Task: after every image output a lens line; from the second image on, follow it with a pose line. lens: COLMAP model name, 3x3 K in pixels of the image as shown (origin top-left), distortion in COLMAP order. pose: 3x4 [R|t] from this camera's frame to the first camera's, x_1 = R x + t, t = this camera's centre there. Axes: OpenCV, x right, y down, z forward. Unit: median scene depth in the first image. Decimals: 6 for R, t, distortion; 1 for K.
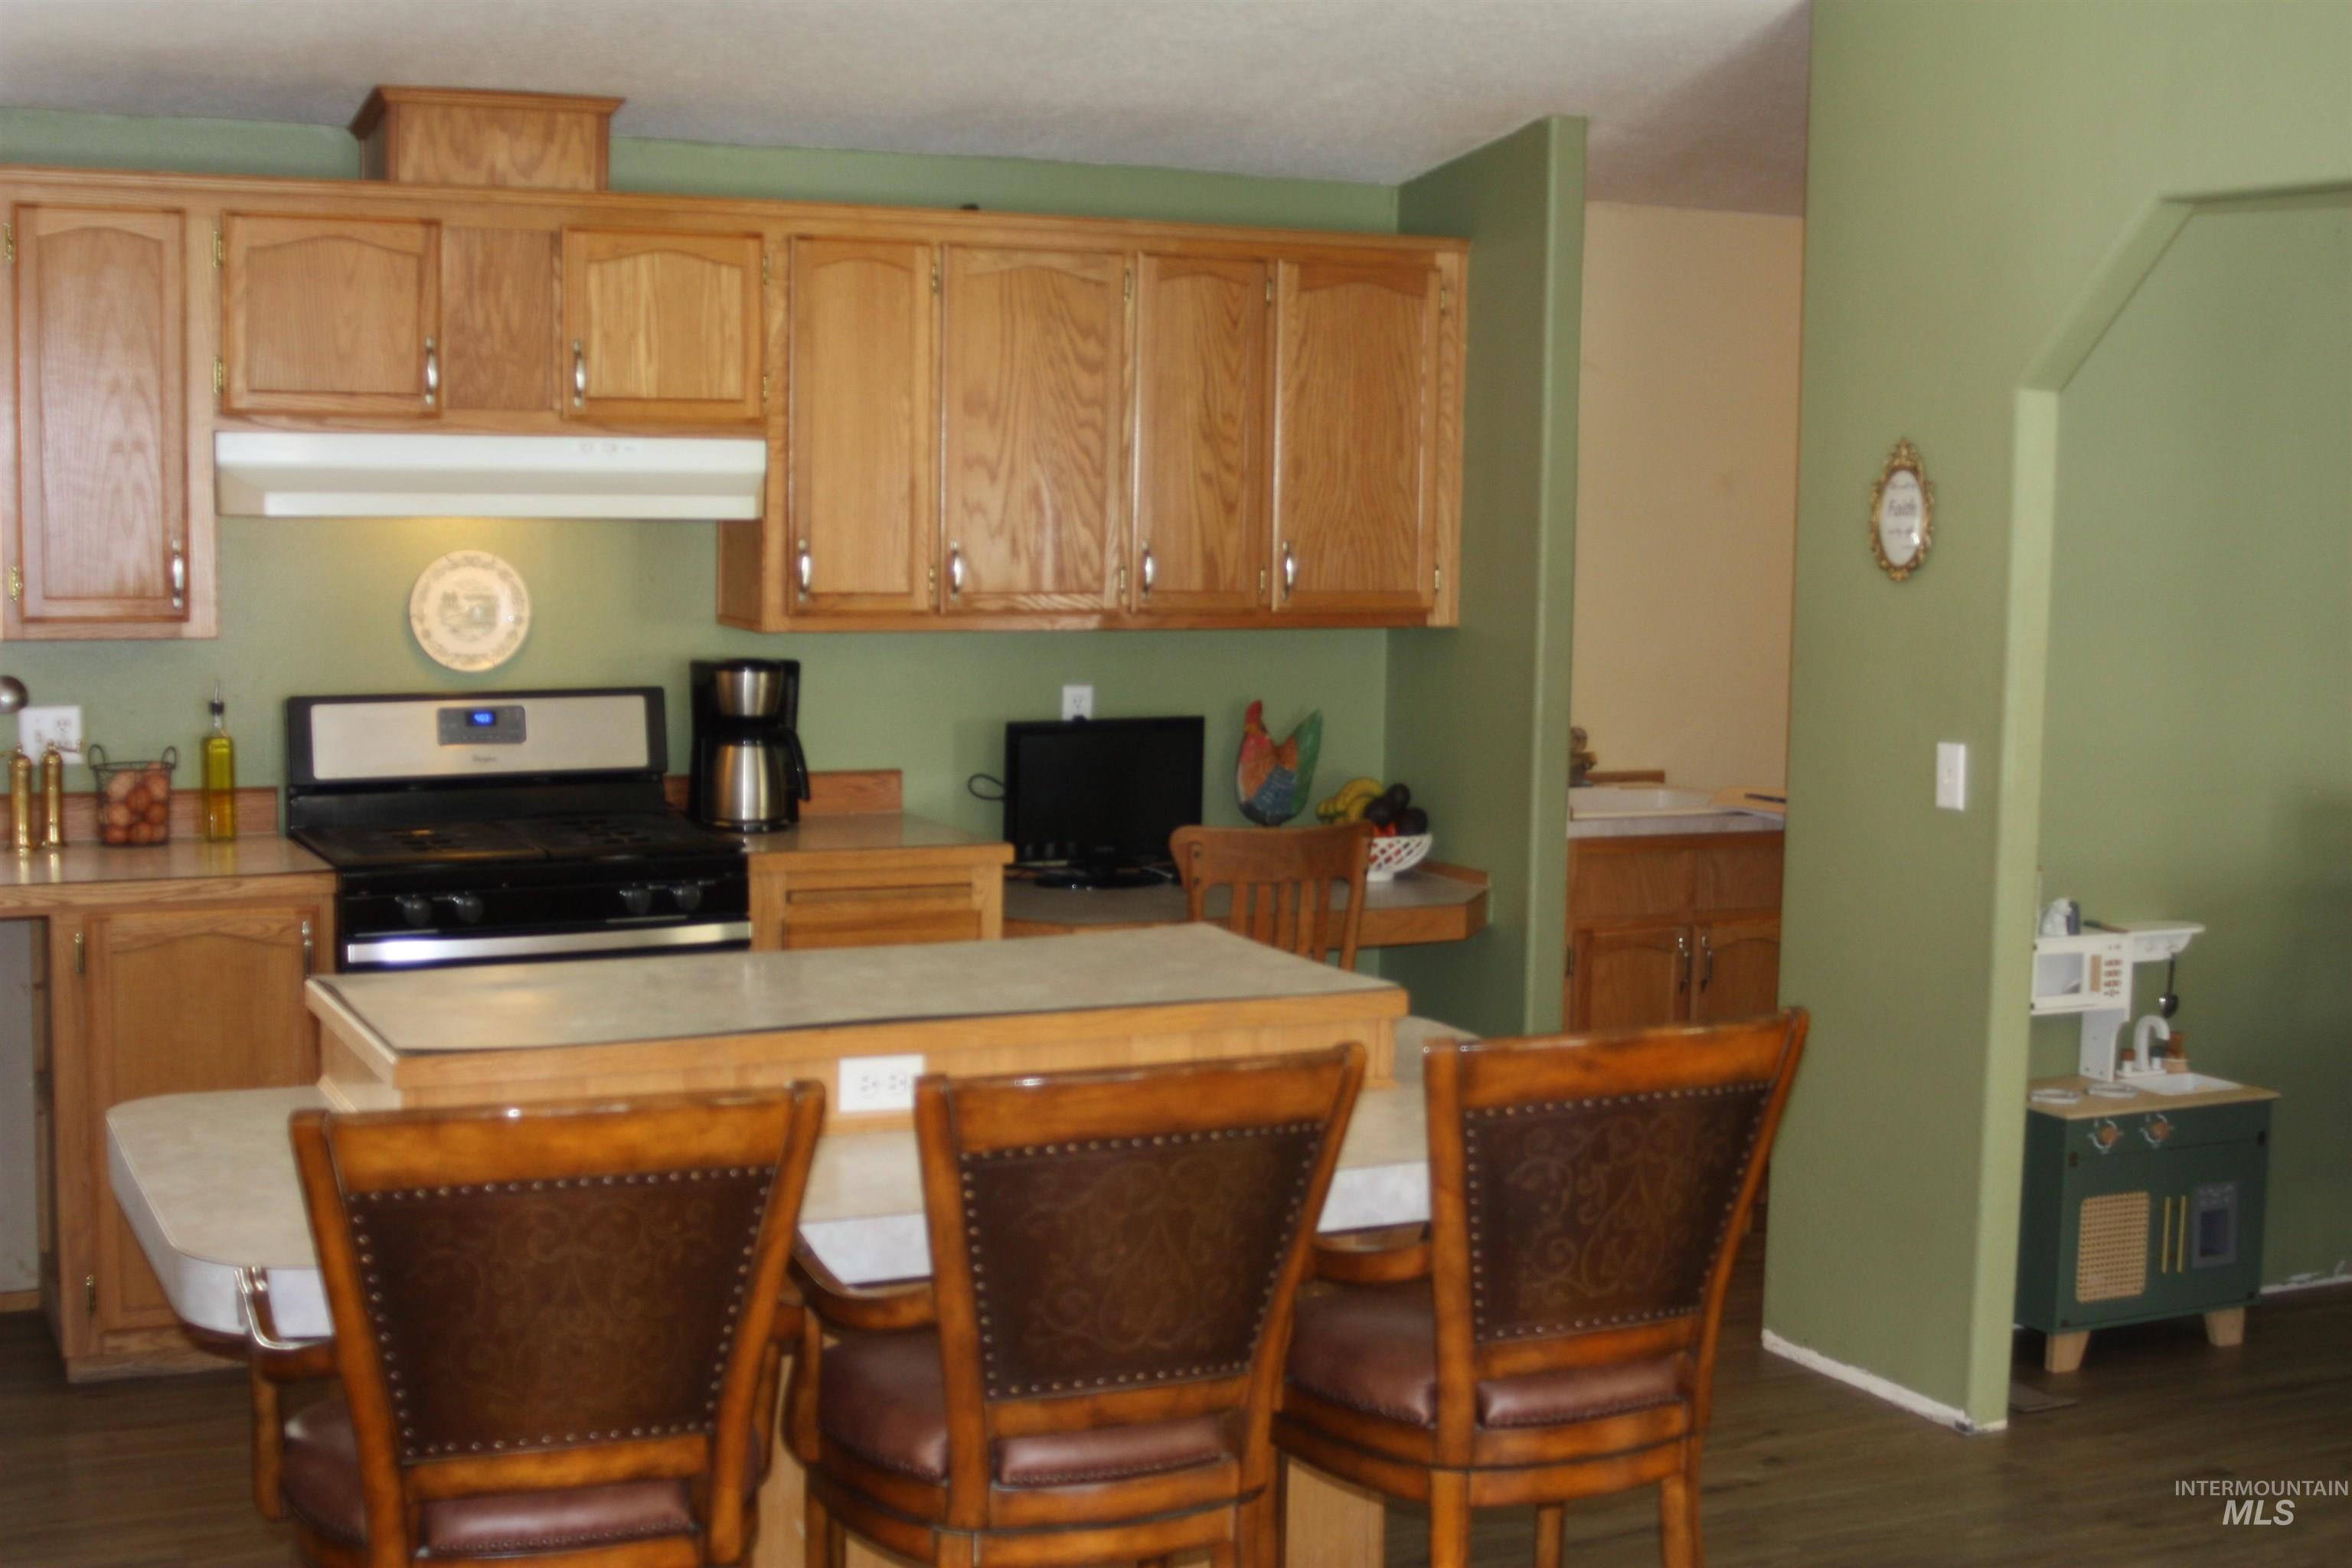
lens RADIAL K [[3047.5, 0, 1173.9], [0, 3047.5, 804.1], [0, 0, 1]] dist [-0.092842, 0.000000]
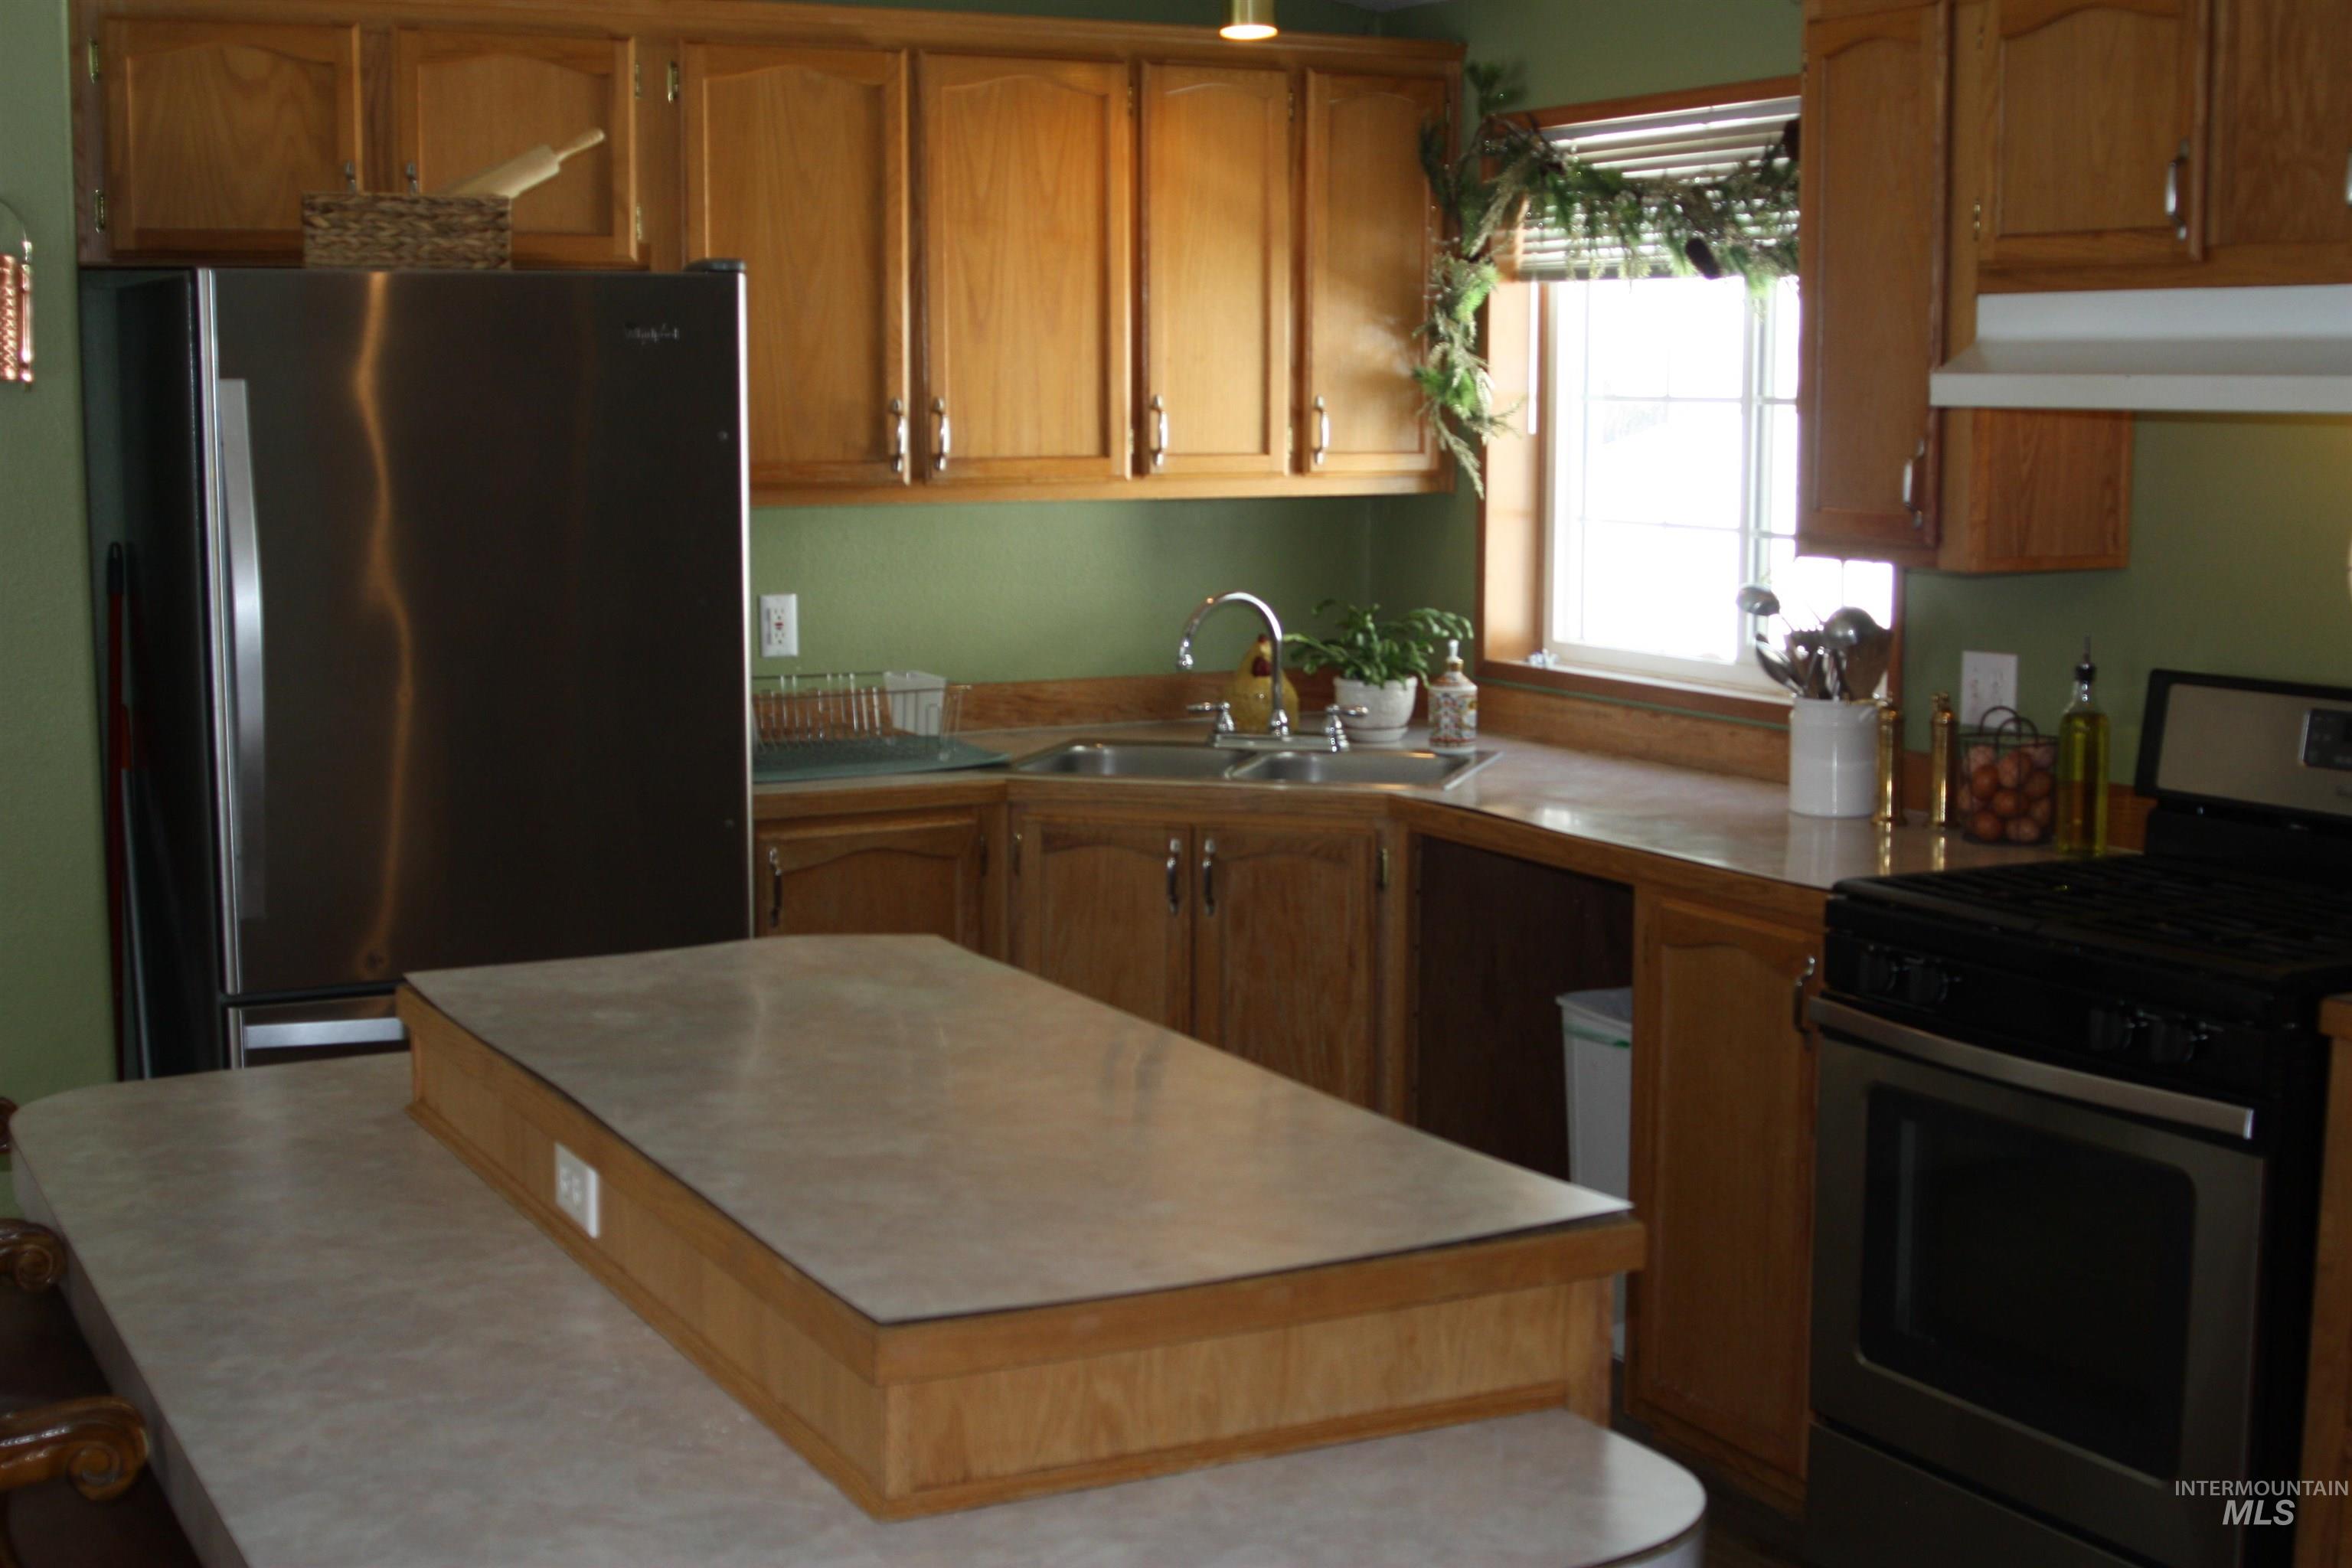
lens RADIAL K [[3047.5, 0, 1159.5], [0, 3047.5, 770.4], [0, 0, 1]] dist [-0.092842, 0.000000]
pose [[0.030209, 0.110021, -0.993470, 0.407646], [-0.108938, 0.988365, 0.106143, -0.062098], [0.993589, 0.105020, 0.041843, 0.750334]]
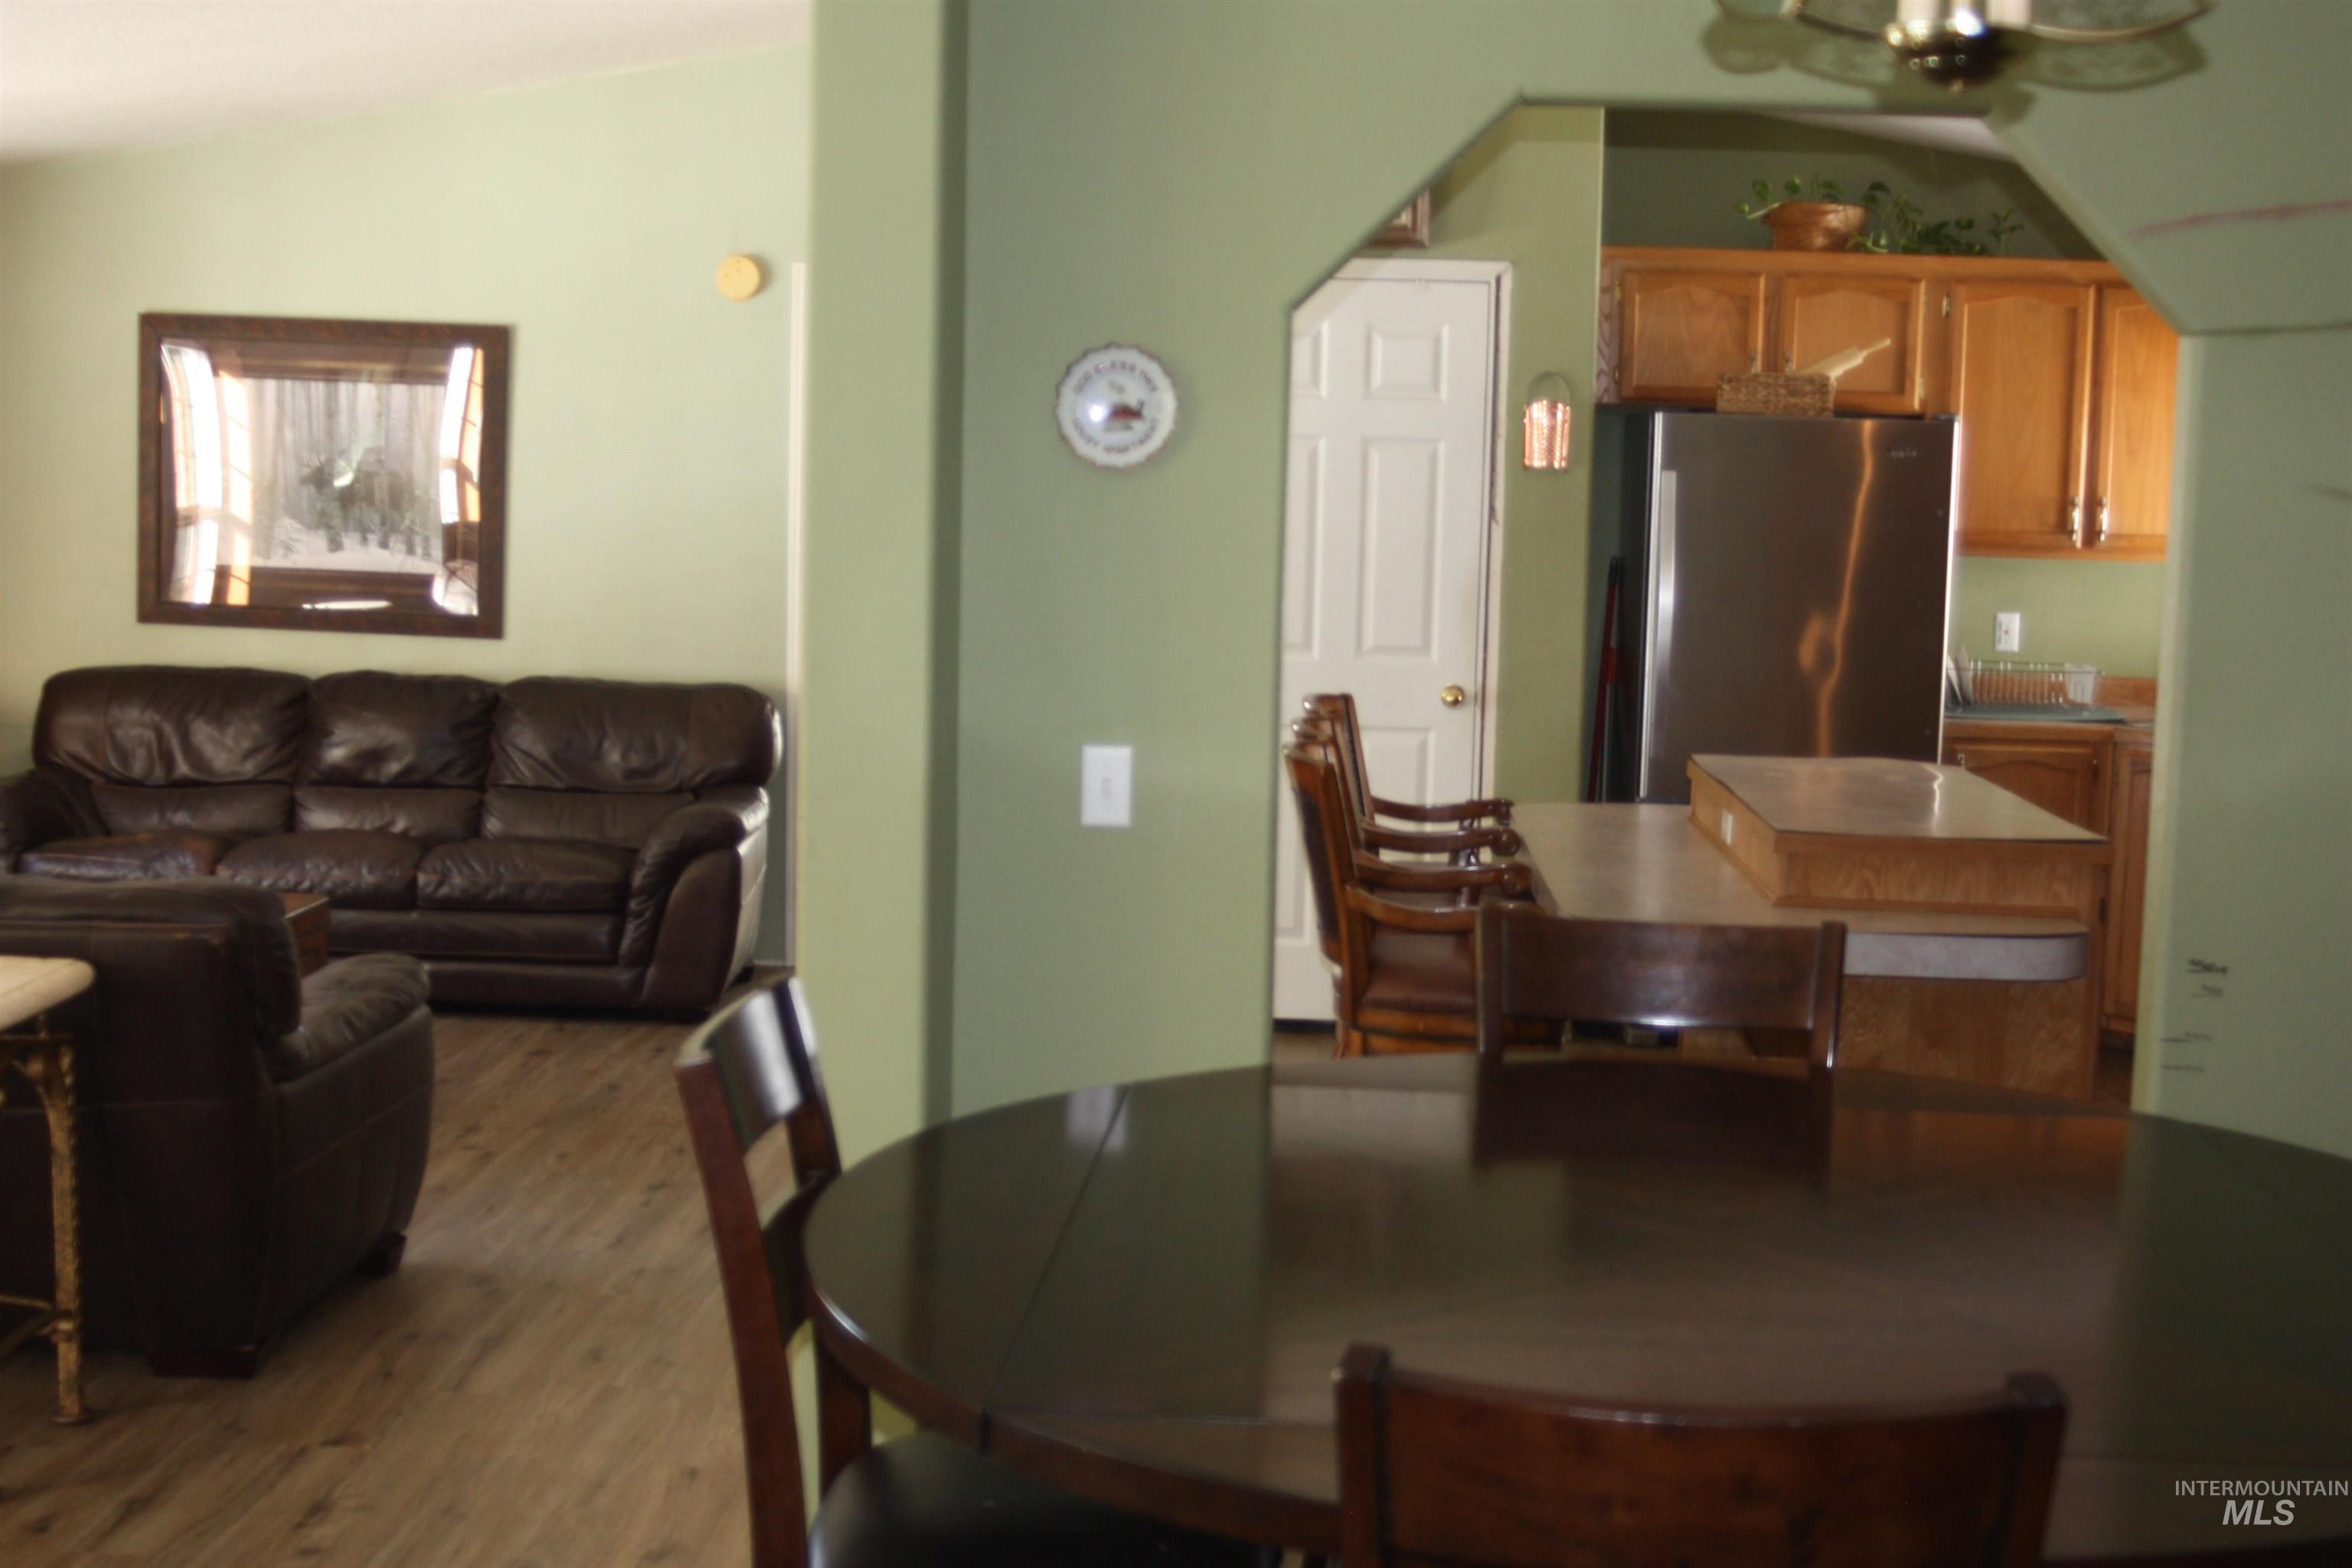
lens RADIAL K [[3047.5, 0, 1186.2], [0, 3047.5, 785.9], [0, 0, 1]] dist [-0.092842, 0.000000]
pose [[-0.469909, 0.072287, -0.879750, 0.787370], [-0.132362, 0.979603, 0.151191, -0.082005], [0.872734, 0.187492, -0.450756, 0.914983]]
